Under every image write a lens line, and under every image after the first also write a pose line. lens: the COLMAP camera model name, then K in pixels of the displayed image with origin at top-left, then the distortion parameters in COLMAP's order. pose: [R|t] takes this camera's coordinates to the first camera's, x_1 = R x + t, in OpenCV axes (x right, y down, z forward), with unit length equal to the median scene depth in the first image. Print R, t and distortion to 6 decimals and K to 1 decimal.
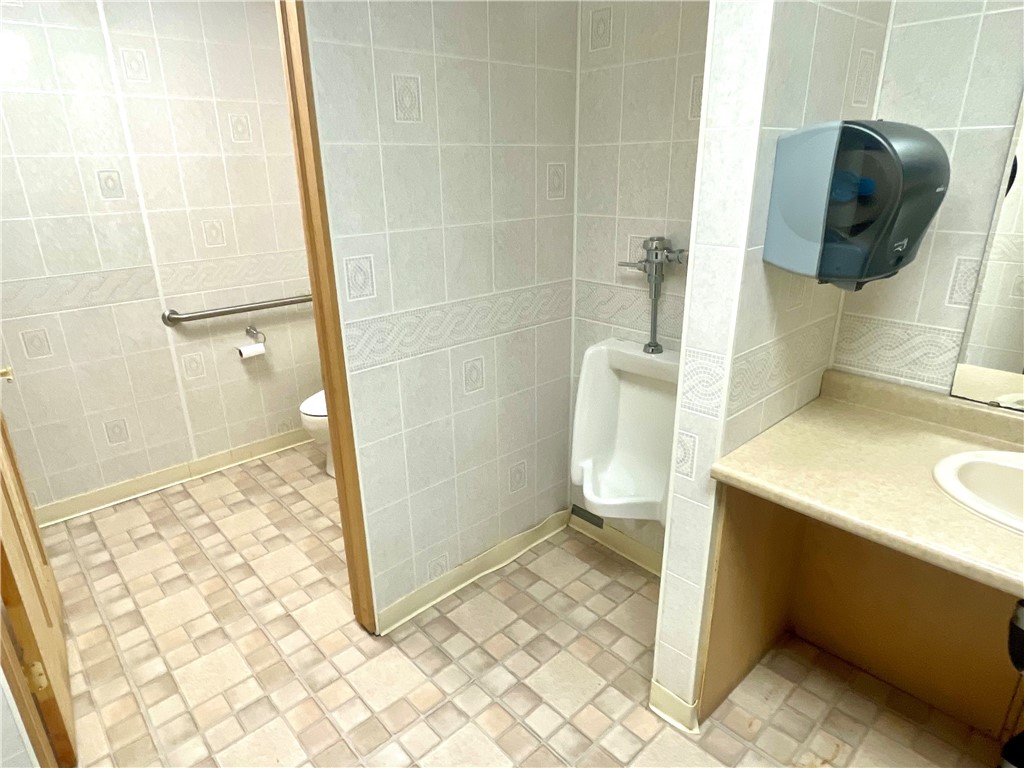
lens RADIAL K [[615.5, 0, 507.6], [0, 615.5, 382.5], [0, 0, 1]] dist [-0.001975, 0.000992]
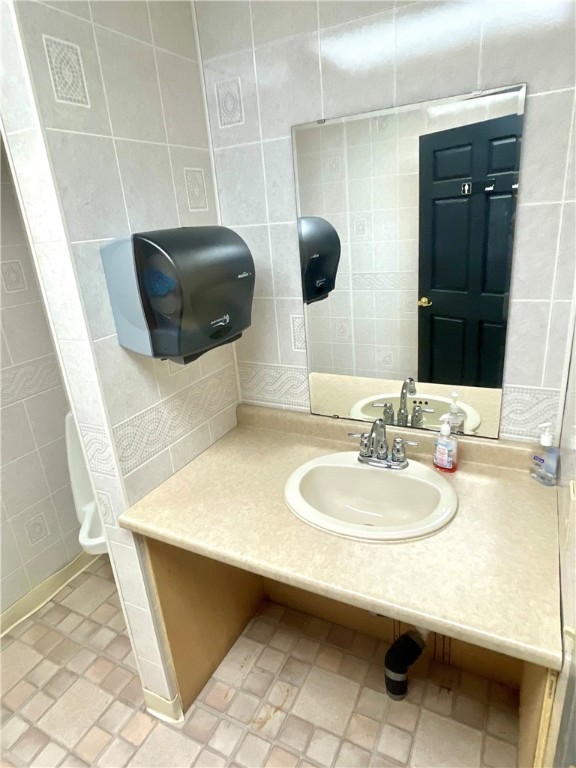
lens RADIAL K [[461.6, 0, 286.4], [0, 461.6, 380.4], [0, 0, 1]] dist [-0.001975, 0.000992]
pose [[0.936015, -0.167243, 0.309687, 0.331482], [0.175349, 0.984505, 0.001686, -0.058198], [-0.305170, 0.052725, 0.950837, 0.034464]]
